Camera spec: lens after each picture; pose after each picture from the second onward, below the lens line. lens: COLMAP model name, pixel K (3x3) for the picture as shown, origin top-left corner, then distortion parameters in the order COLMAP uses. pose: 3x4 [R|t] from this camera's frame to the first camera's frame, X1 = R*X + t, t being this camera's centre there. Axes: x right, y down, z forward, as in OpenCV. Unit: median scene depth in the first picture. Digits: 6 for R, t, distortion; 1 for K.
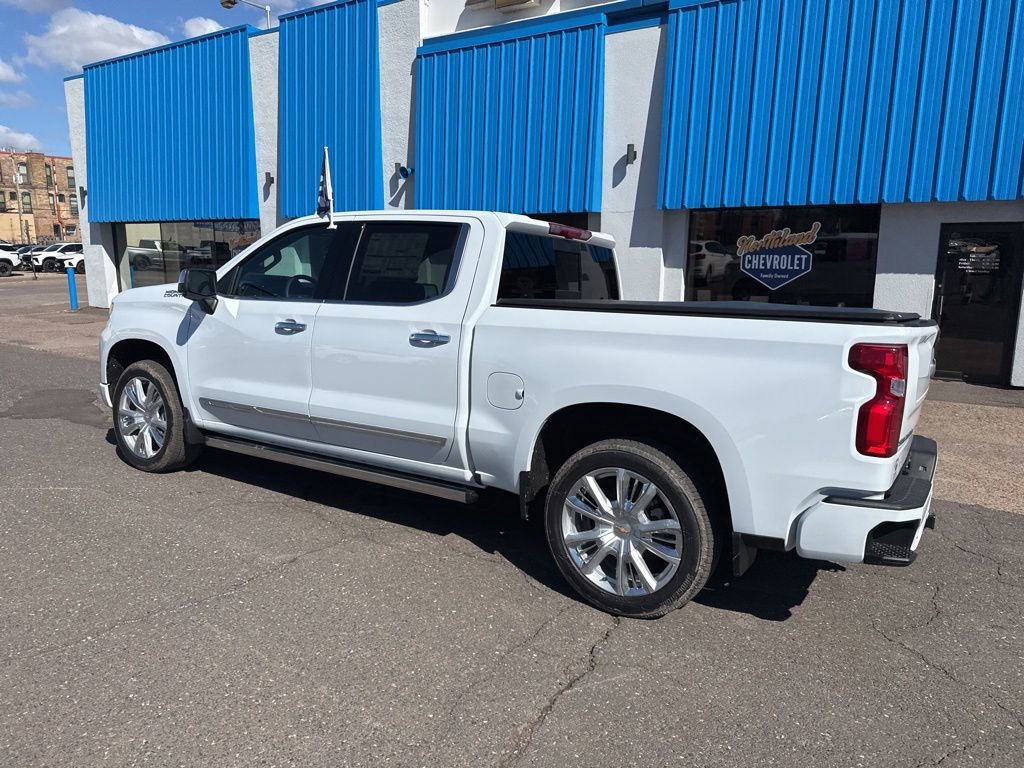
lens RADIAL K [[716.2, 0, 512.1], [0, 716.2, 385.5], [0, 0, 1]] dist [0.046726, -0.051879]
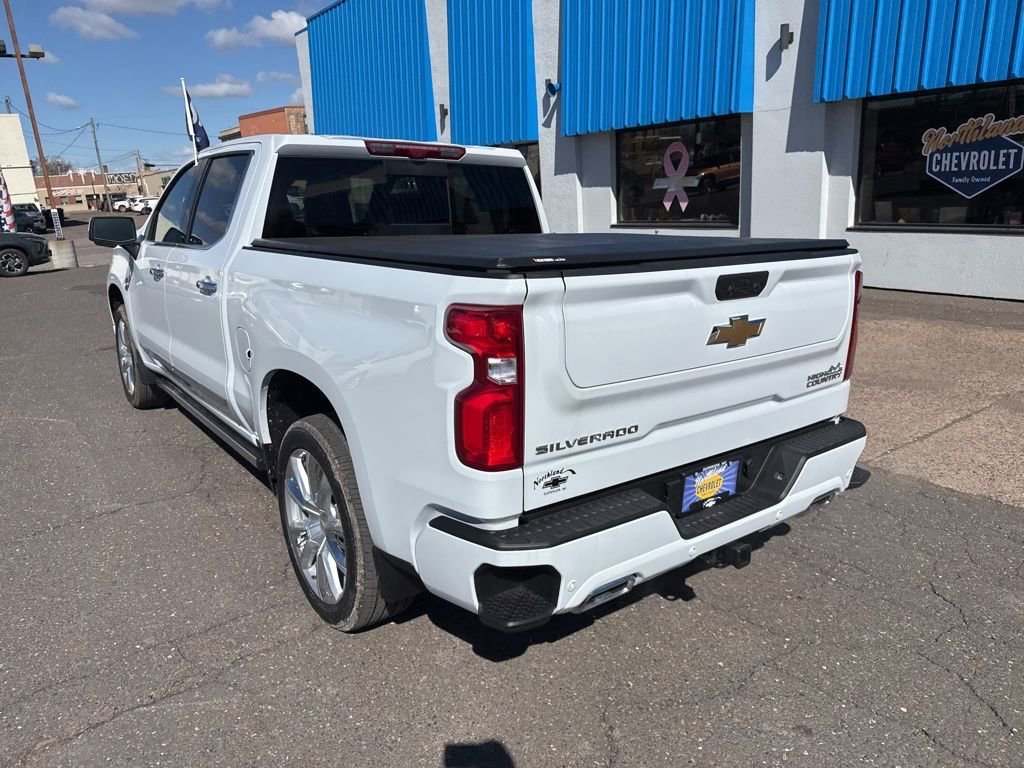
lens RADIAL K [[716.2, 0, 511.3], [0, 716.2, 383.8], [0, 0, 1]] dist [0.046726, -0.051879]
pose [[0.931878, 0.040383, -0.360516, 0.483419], [-0.004192, 0.994917, 0.100610, -0.031653], [0.362746, -0.092244, 0.927311, 0.242592]]
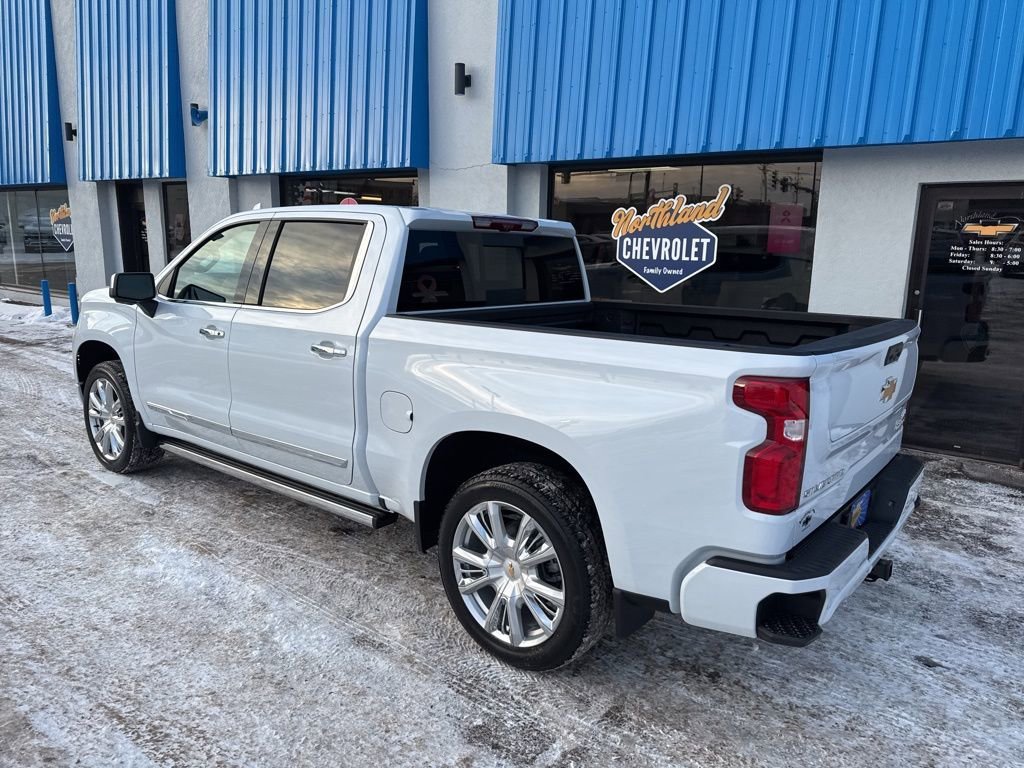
lens RADIAL K [[716.2, 0, 514.6], [0, 716.2, 376.5], [0, 0, 1]] dist [0.046726, -0.051879]
pose [[0.992870, 0.000604, -0.119200, 0.197485], [0.003661, 0.999361, 0.035563, -0.054292], [0.119145, -0.035746, 0.992233, 0.098510]]
